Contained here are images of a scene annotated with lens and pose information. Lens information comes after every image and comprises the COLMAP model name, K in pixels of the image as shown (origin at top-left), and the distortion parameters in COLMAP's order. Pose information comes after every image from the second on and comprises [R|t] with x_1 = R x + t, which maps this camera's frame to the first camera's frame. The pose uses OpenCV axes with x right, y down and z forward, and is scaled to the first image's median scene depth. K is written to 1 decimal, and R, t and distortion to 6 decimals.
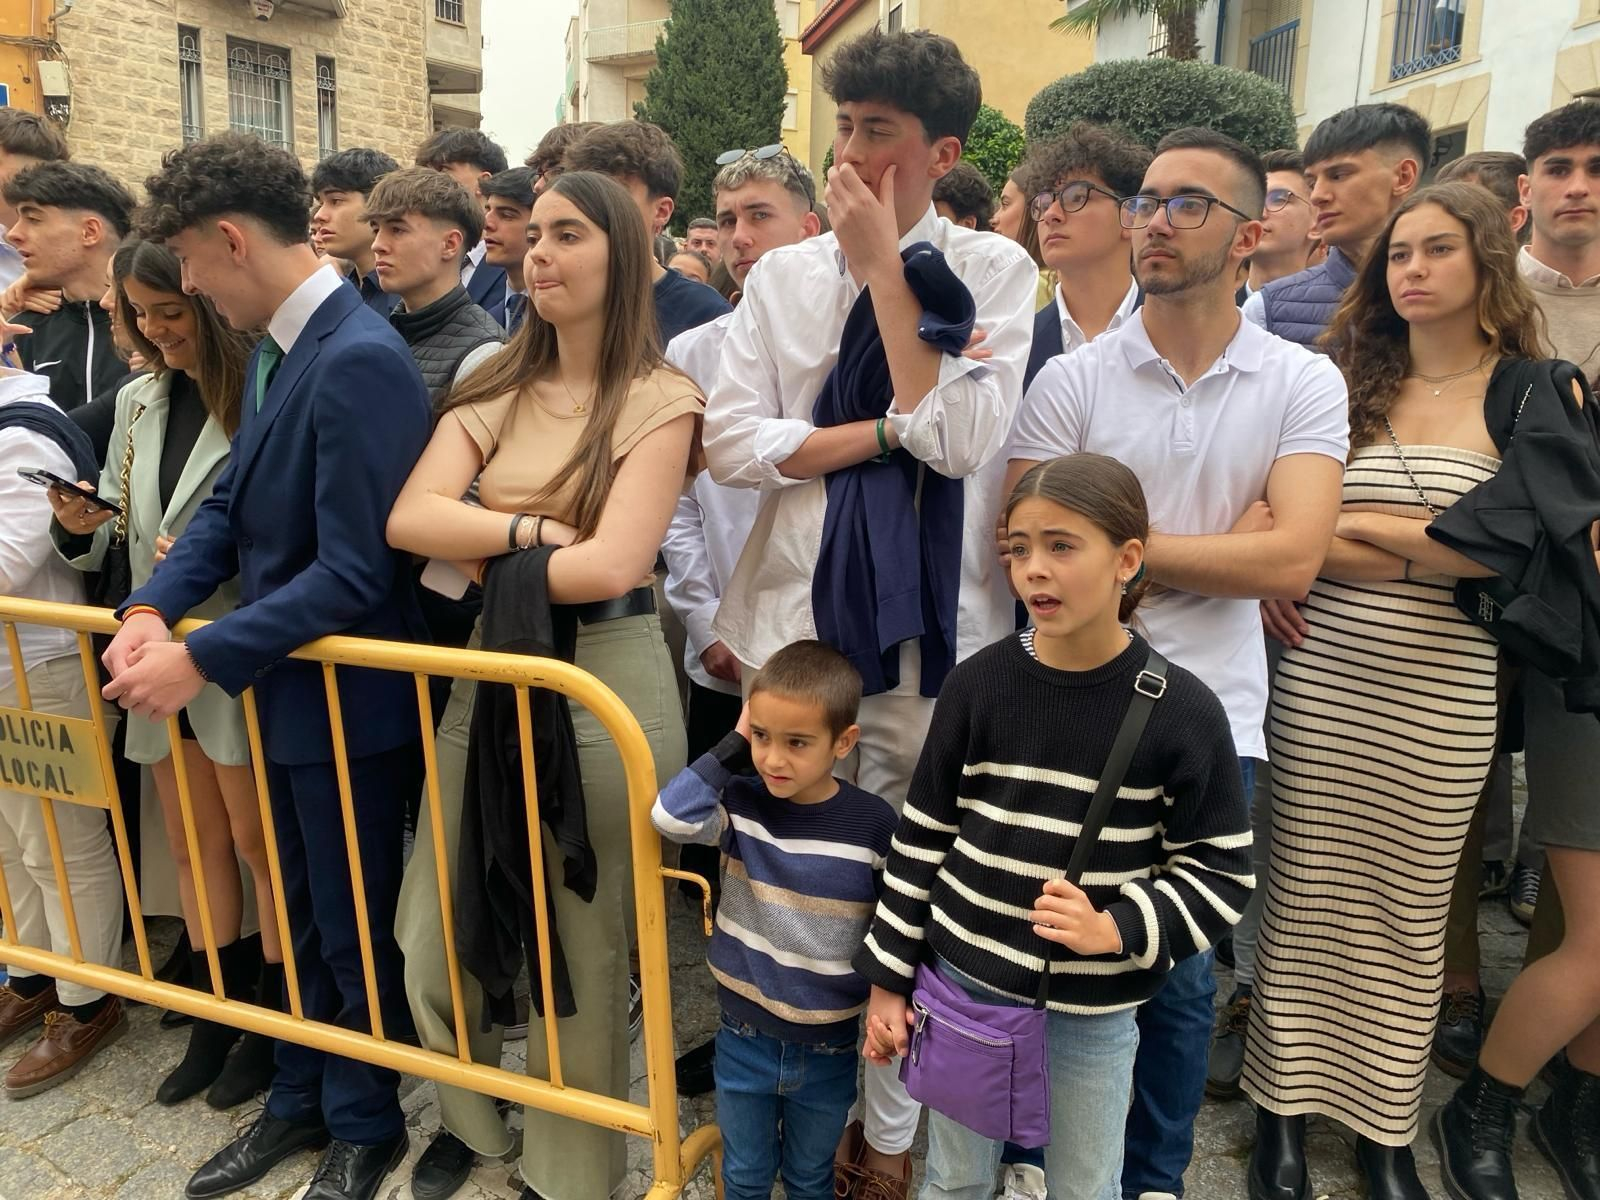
lens RADIAL K [[1228.0, 0, 812.3], [0, 1228.0, 577.1], [0, 0, 1]] dist [0.031804, -0.020656]
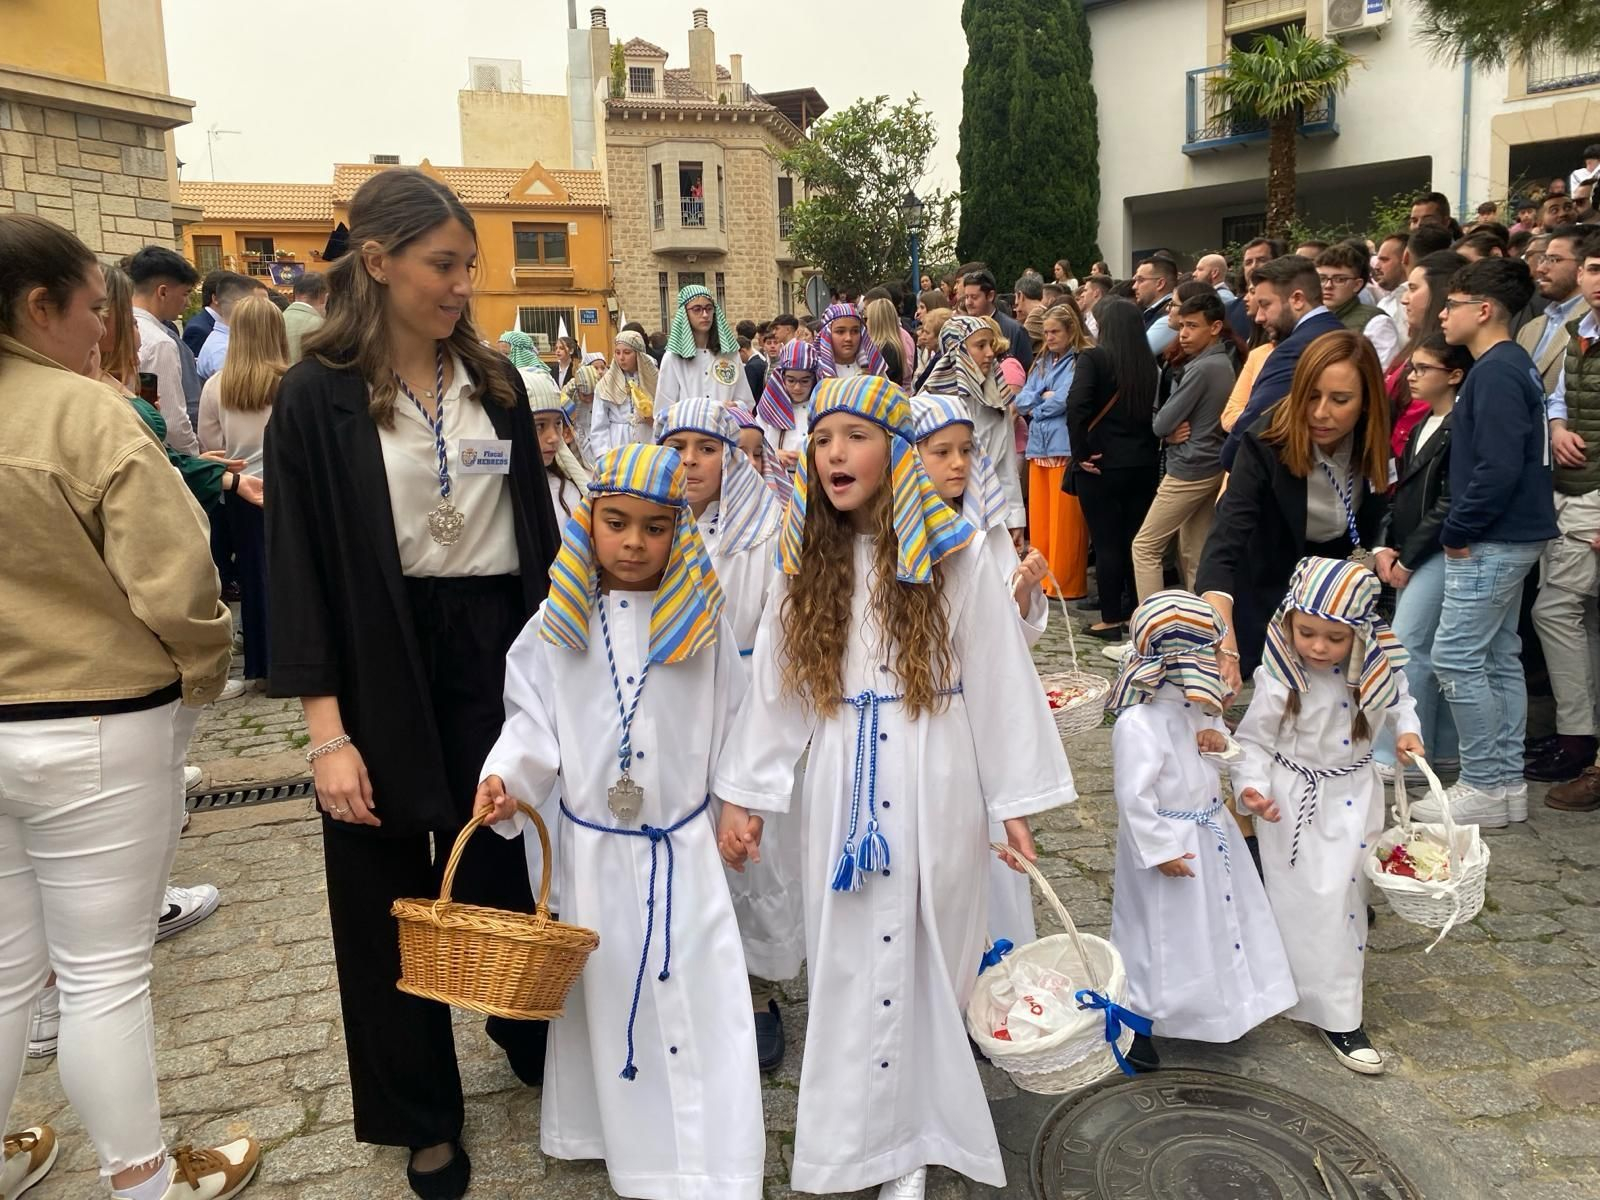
lens RADIAL K [[1228.0, 0, 796.6], [0, 1228.0, 591.3], [0, 0, 1]] dist [0.031804, -0.020656]
pose [[0.860825, -0.003980, -0.508885, 0.874084], [-0.014000, 0.999406, -0.031498, 0.229831], [0.508708, 0.034239, 0.860258, -0.843205]]
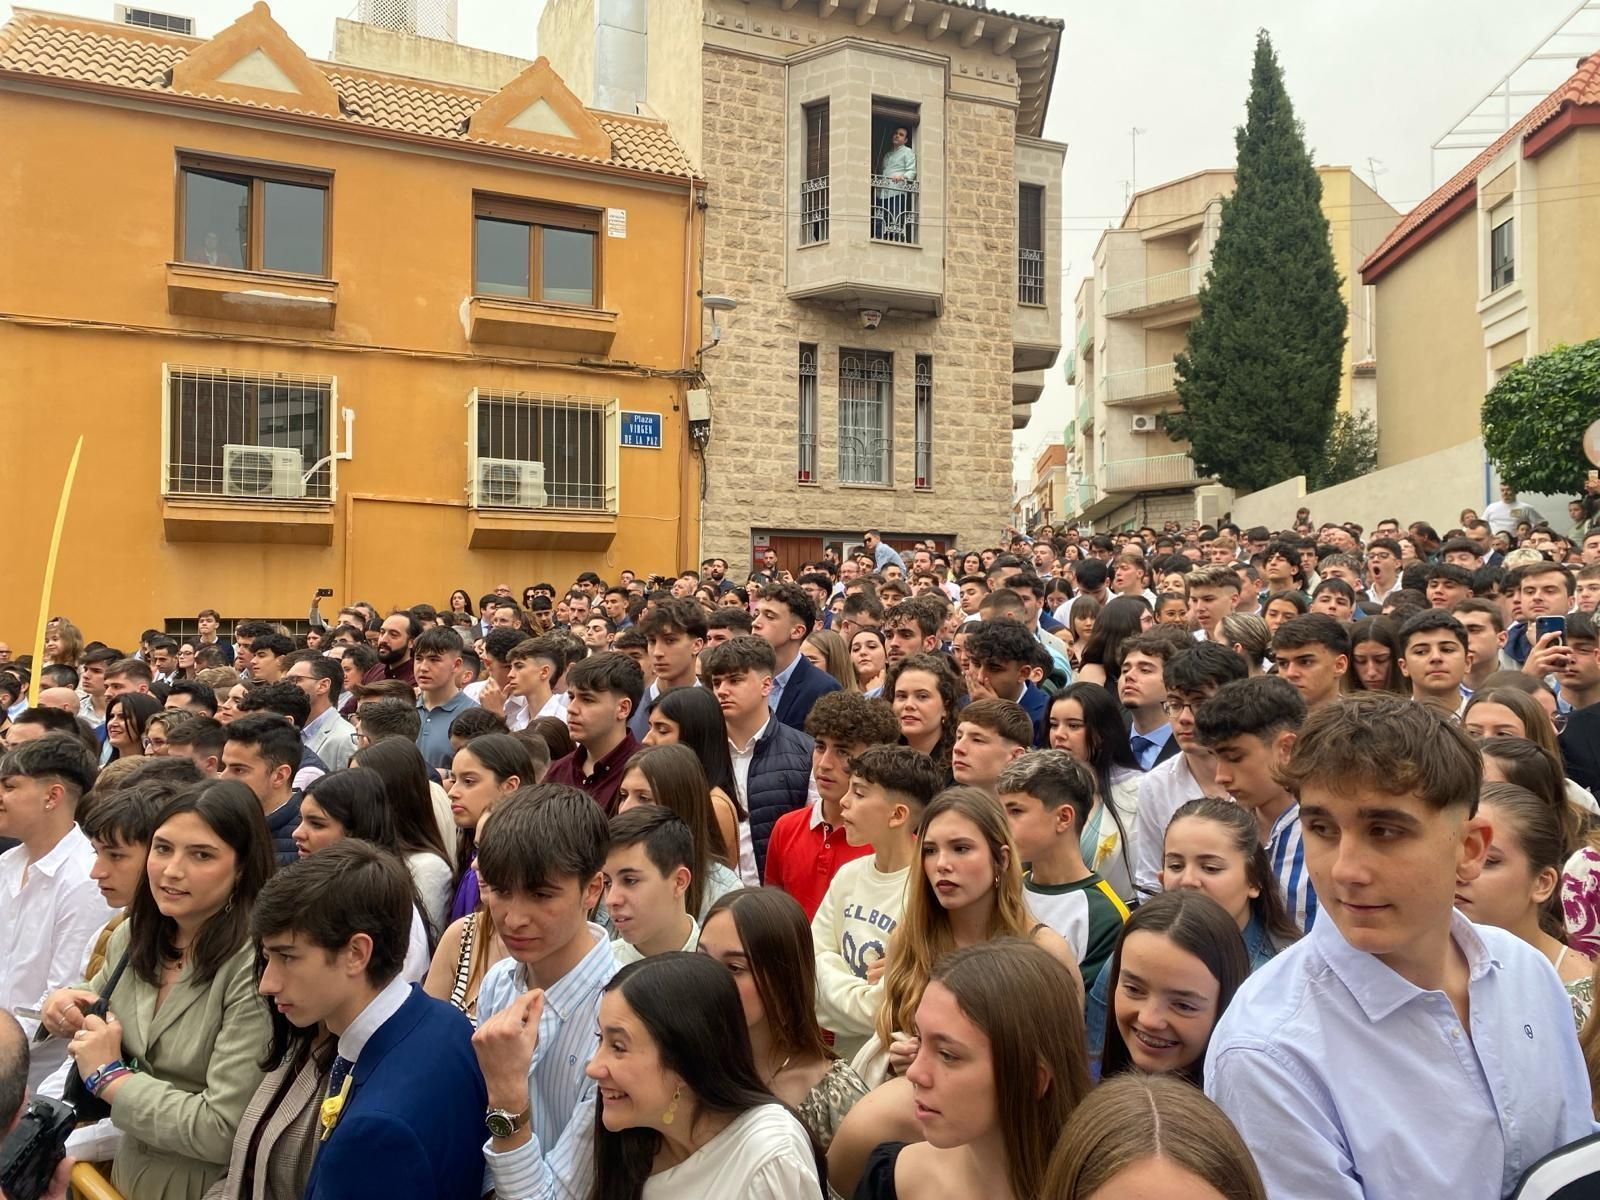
lens RADIAL K [[1228.0, 0, 810.6], [0, 1228.0, 588.6], [0, 0, 1]] dist [0.031804, -0.020656]
pose [[0.926875, -0.033637, -0.373859, -0.109501], [-0.032938, 0.984847, -0.170270, -0.056623], [0.373921, 0.170133, 0.911722, 0.077120]]
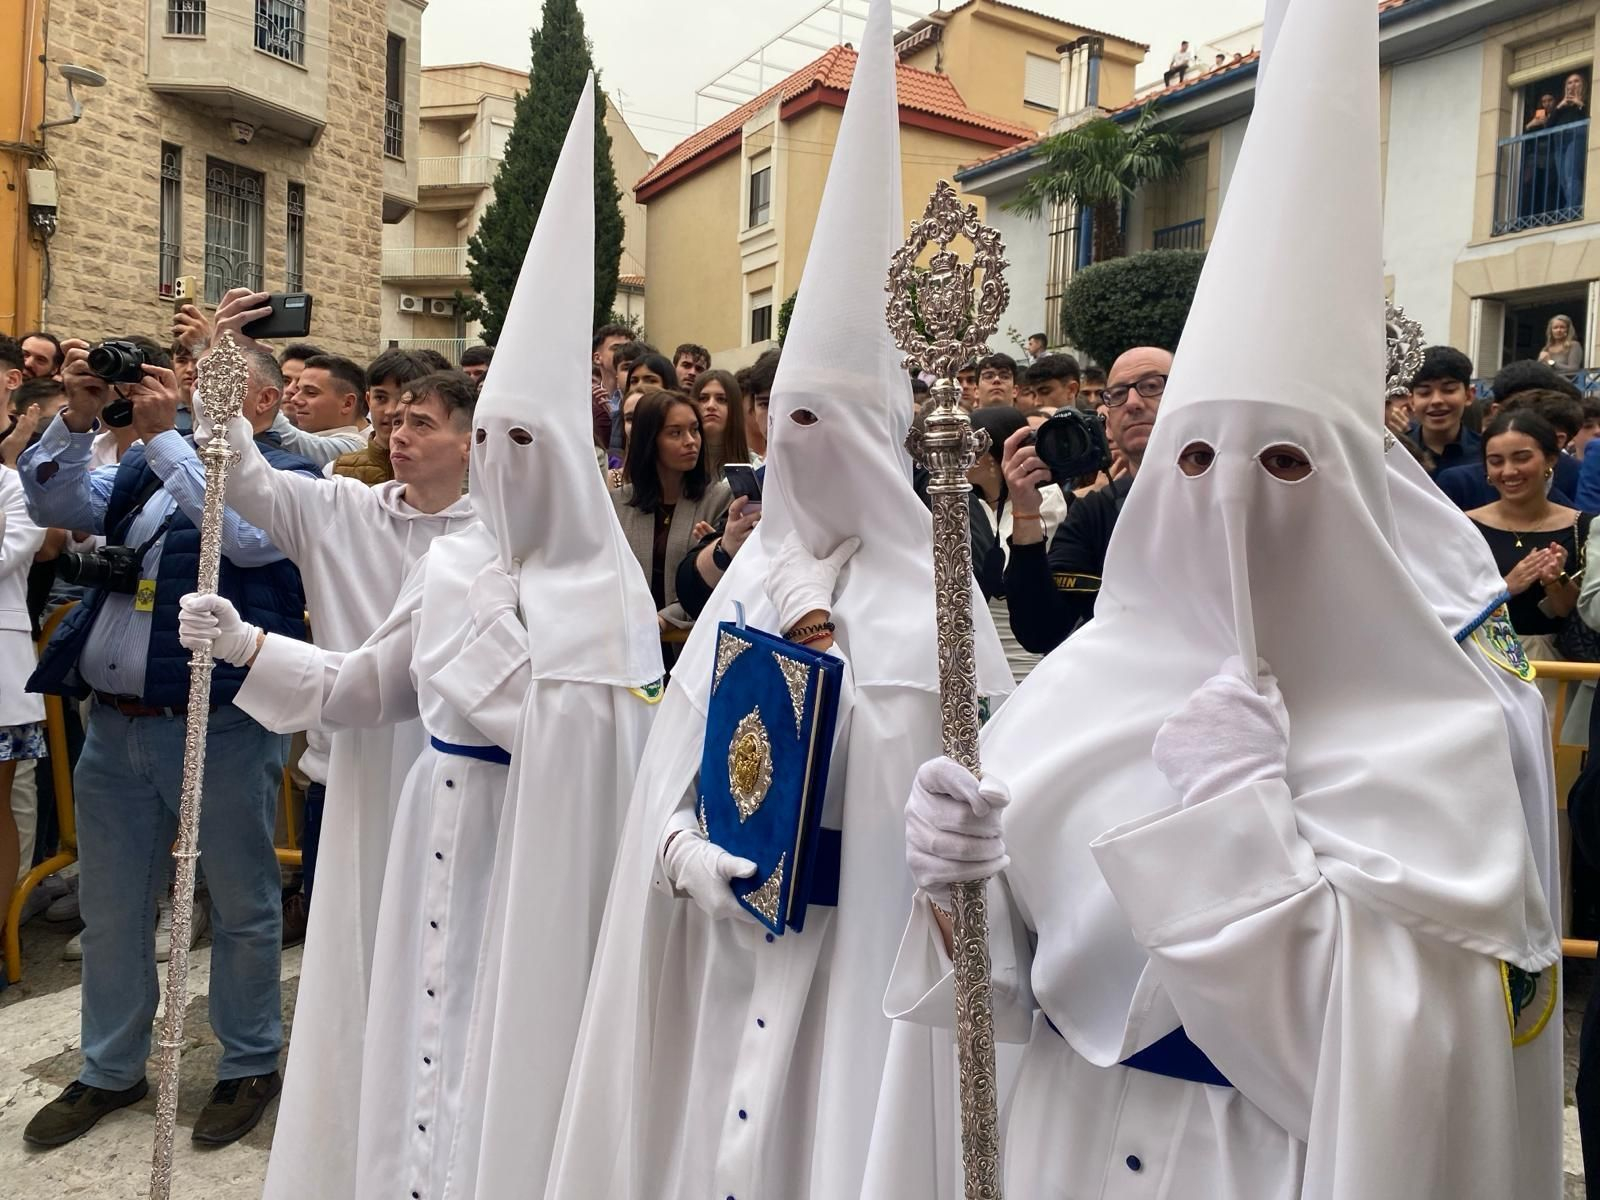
lens RADIAL K [[1228.0, 0, 797.4], [0, 1228.0, 575.2], [0, 0, 1]] dist [0.031804, -0.020656]
pose [[0.973682, 0.003344, 0.227886, -0.231002], [0.021127, 0.994263, -0.104860, 0.002853], [-0.226929, 0.106915, 0.968025, -0.012443]]
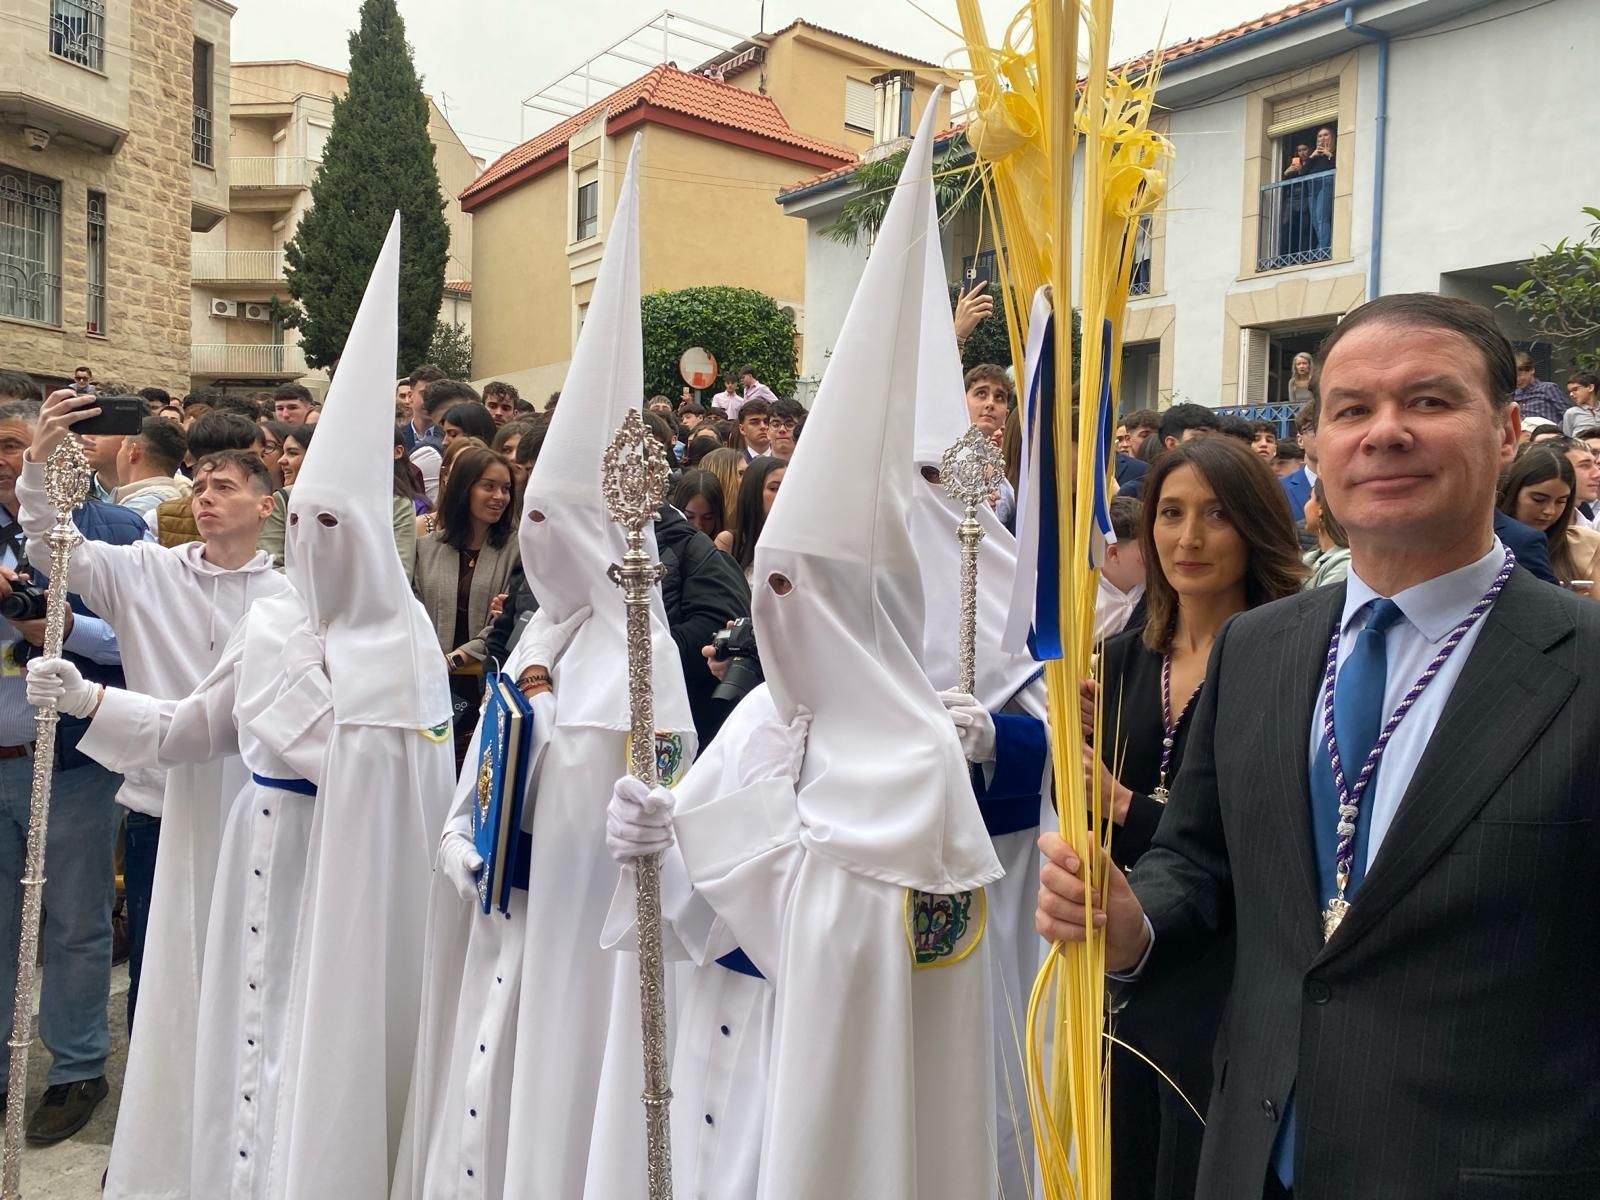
lens RADIAL K [[1228.0, 0, 795.4], [0, 1228.0, 570.7], [0, 0, 1]] dist [0.031804, -0.020656]
pose [[0.936452, -0.007875, 0.350708, -0.229387], [0.048944, 0.992903, -0.108393, 0.000768], [-0.347365, 0.118669, 0.930191, -0.043771]]
